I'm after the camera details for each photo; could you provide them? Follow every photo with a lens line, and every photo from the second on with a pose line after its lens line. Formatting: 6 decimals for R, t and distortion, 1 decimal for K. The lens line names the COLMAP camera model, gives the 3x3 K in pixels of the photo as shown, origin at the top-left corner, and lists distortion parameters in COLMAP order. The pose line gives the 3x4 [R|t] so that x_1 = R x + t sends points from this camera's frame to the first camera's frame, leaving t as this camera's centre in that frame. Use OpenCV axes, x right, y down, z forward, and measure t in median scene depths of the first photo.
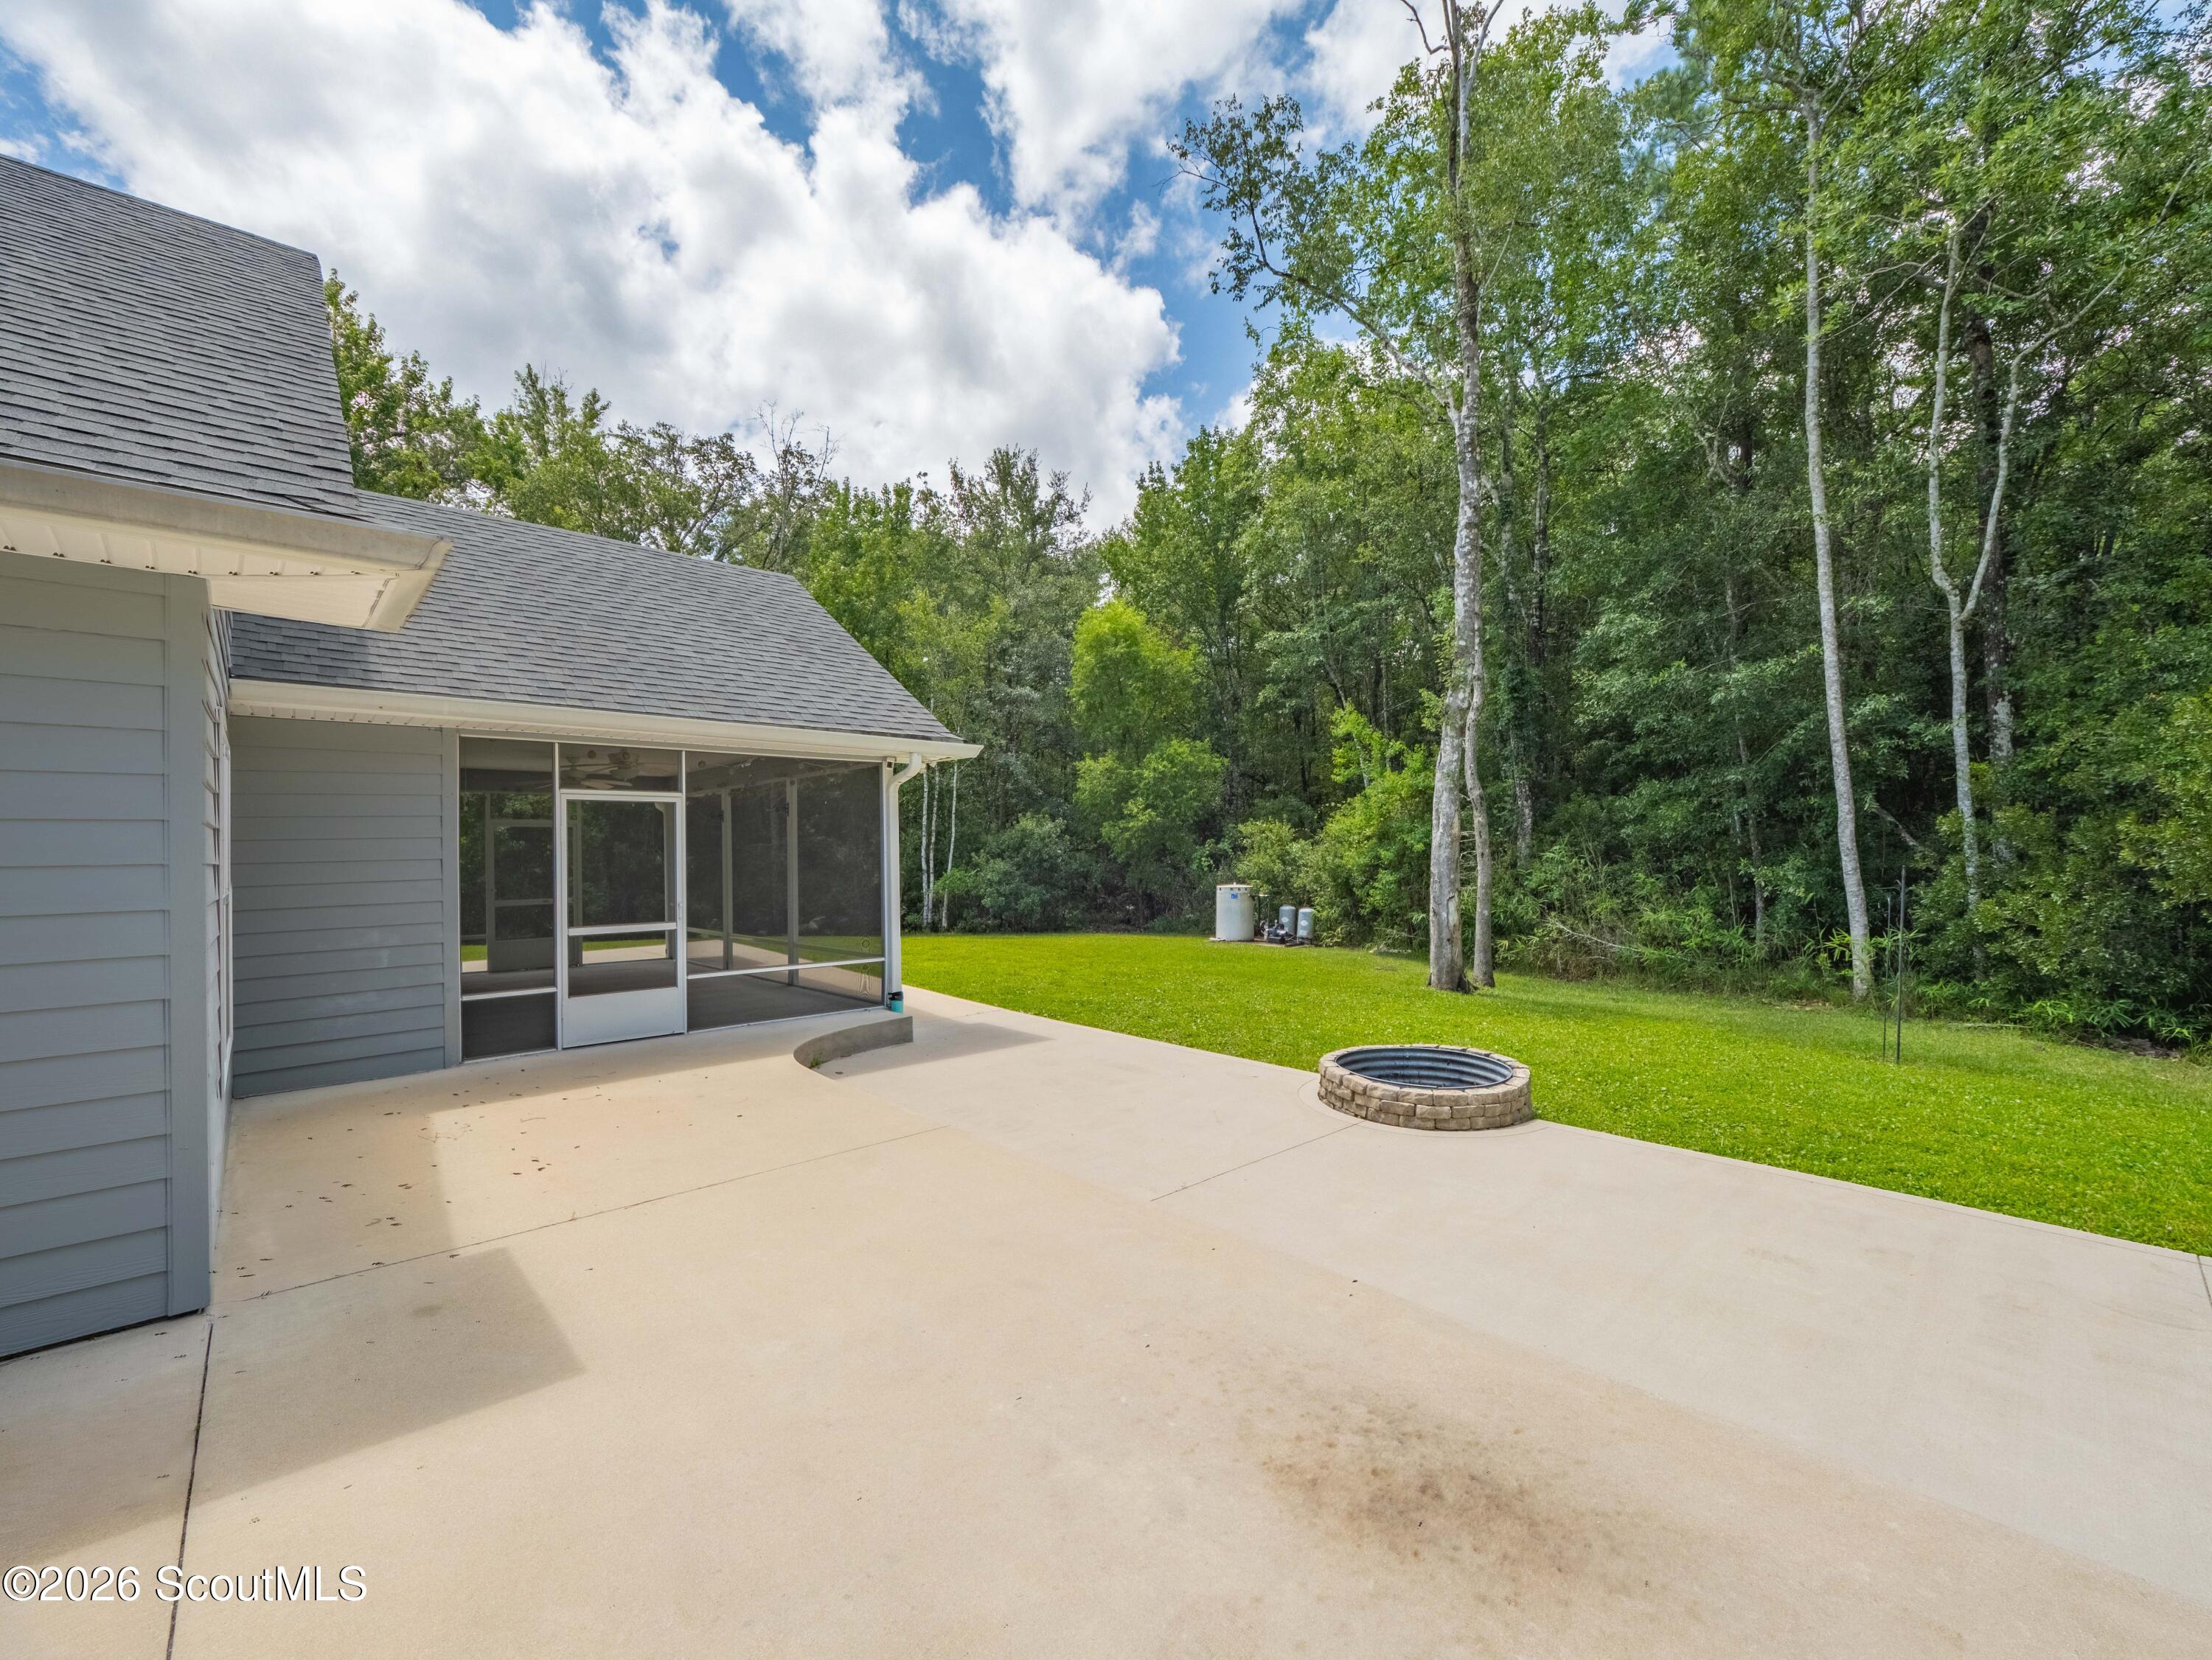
lens RADIAL K [[905.6, 0, 1097.2], [0, 905.6, 847.0], [0, 0, 1]] dist [-0.015886, -0.000160]
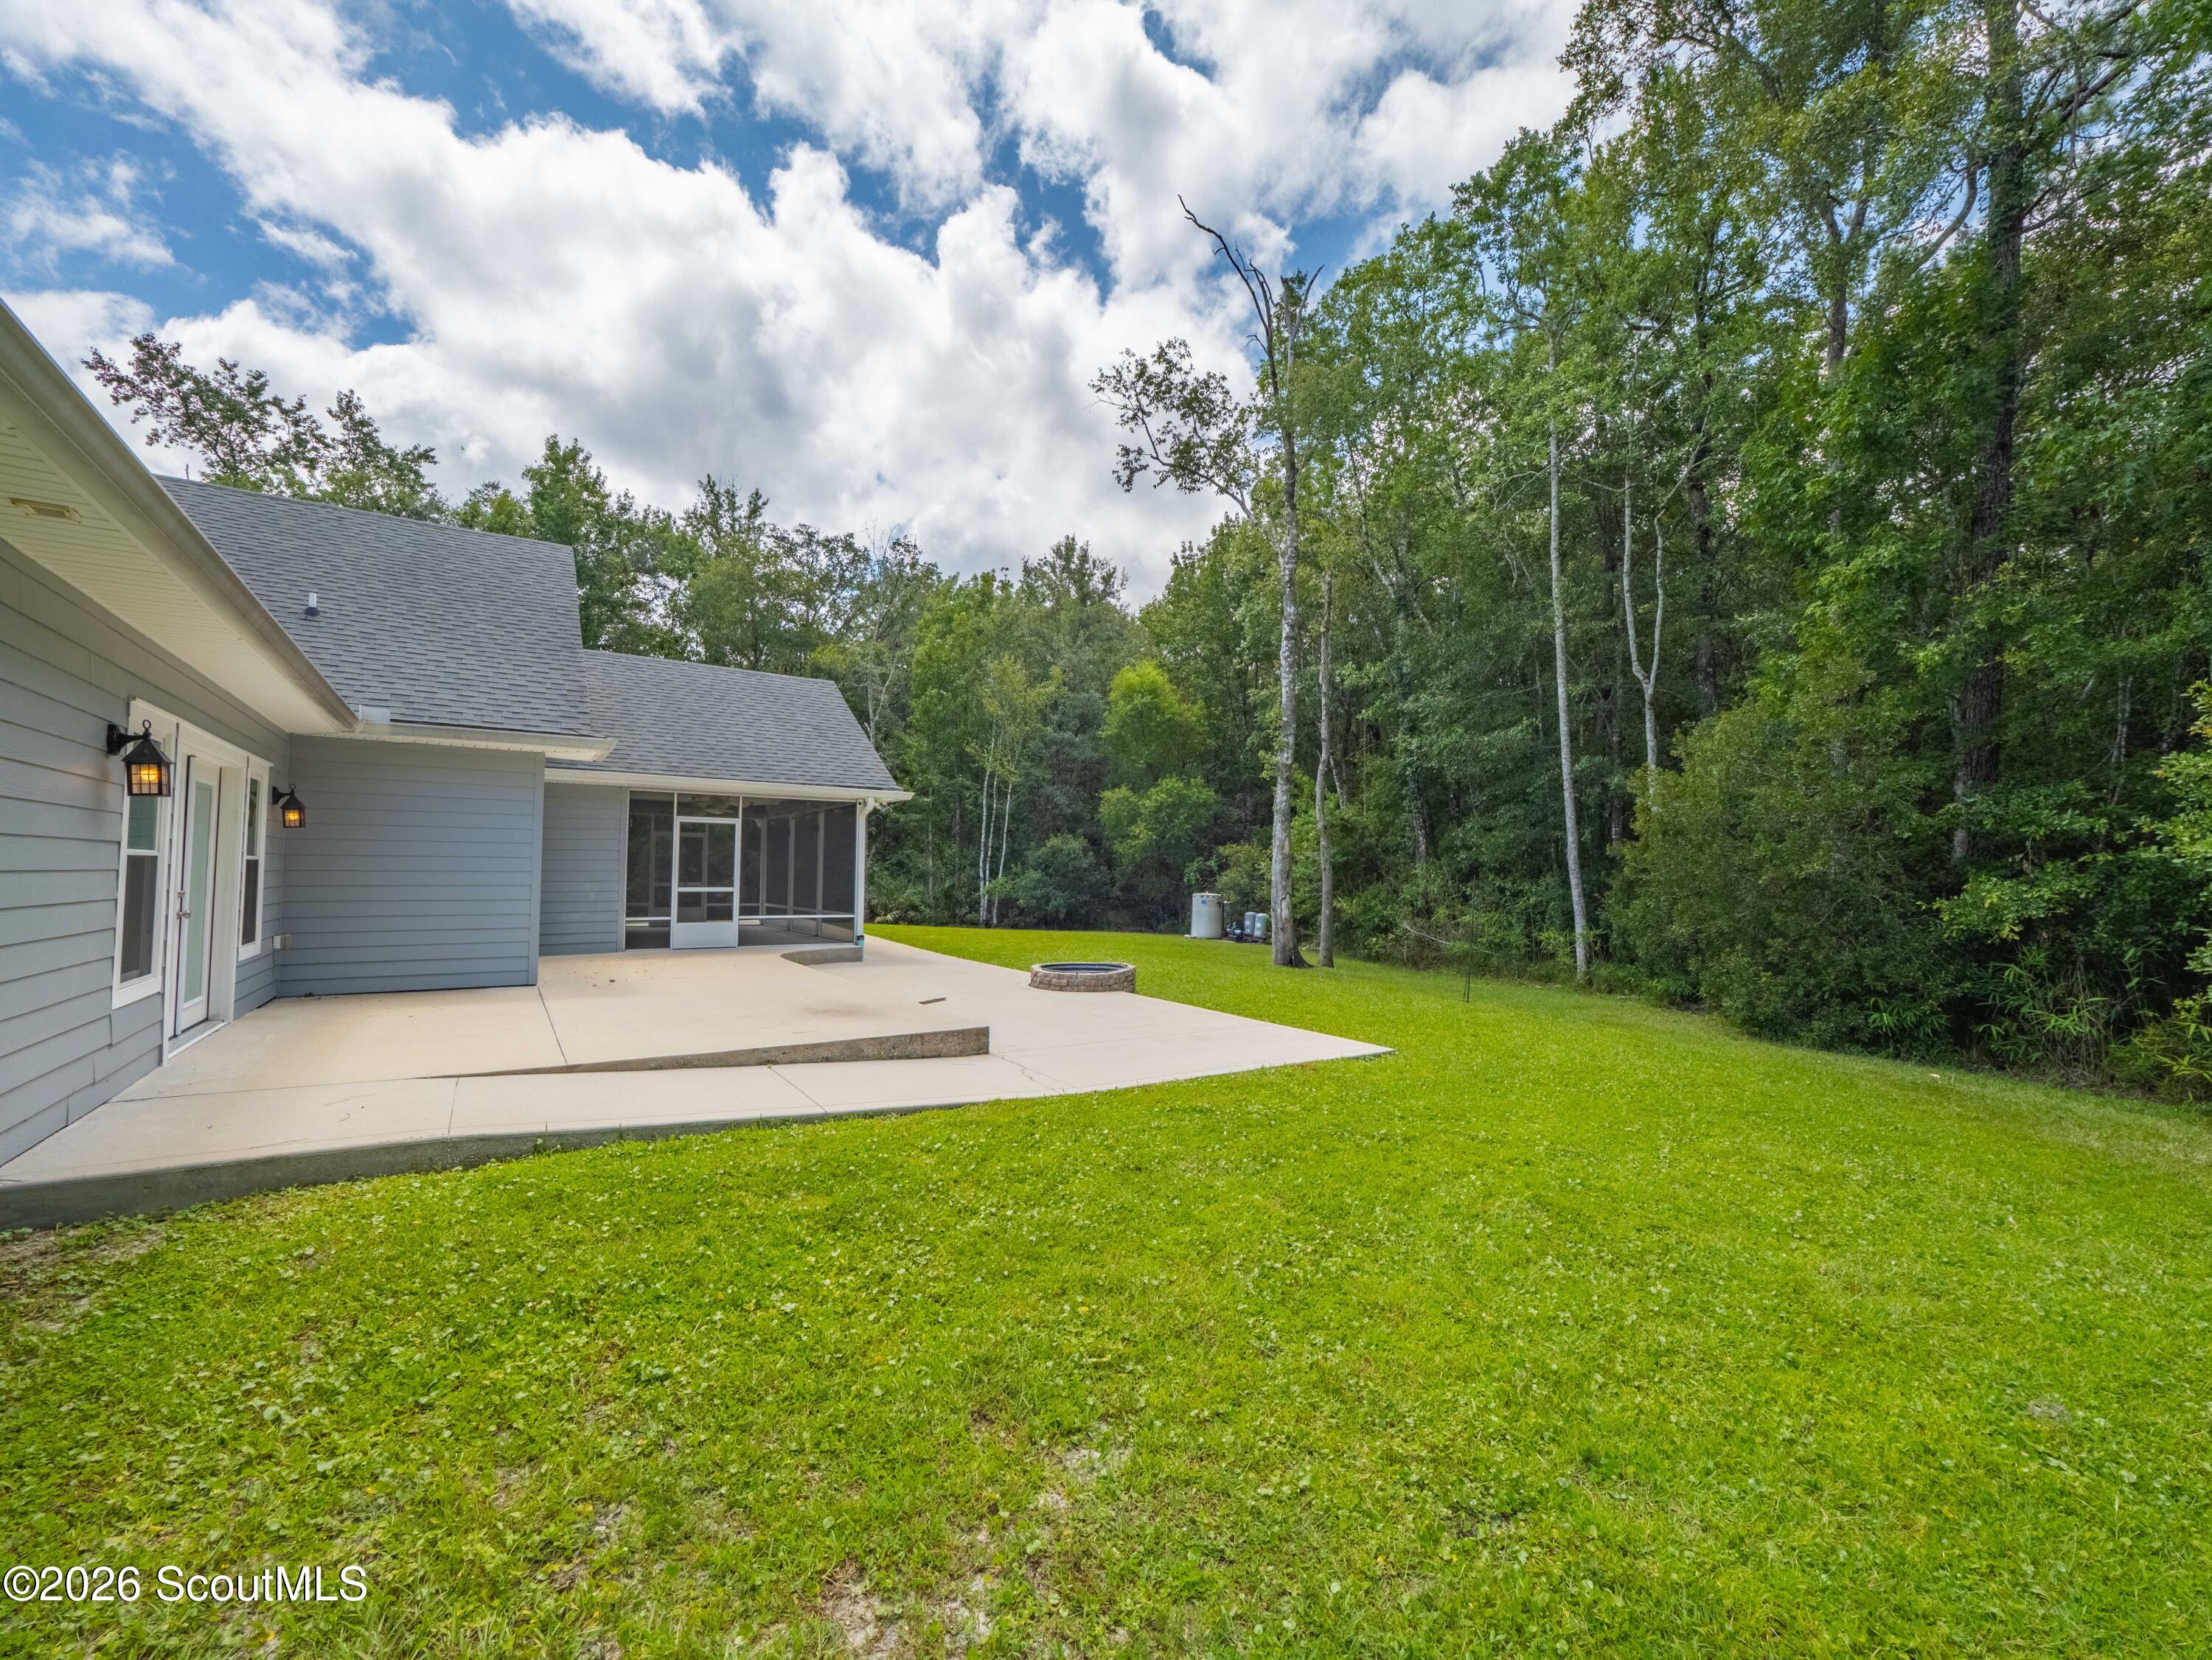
lens RADIAL K [[905.6, 0, 1111.6], [0, 905.6, 828.2], [0, 0, 1]] dist [-0.015886, -0.000160]
pose [[0.989387, 0.015574, -0.144466, 0.183354], [-0.022006, 0.998831, -0.043034, 0.007815], [0.143627, 0.045756, 0.988574, -0.236830]]
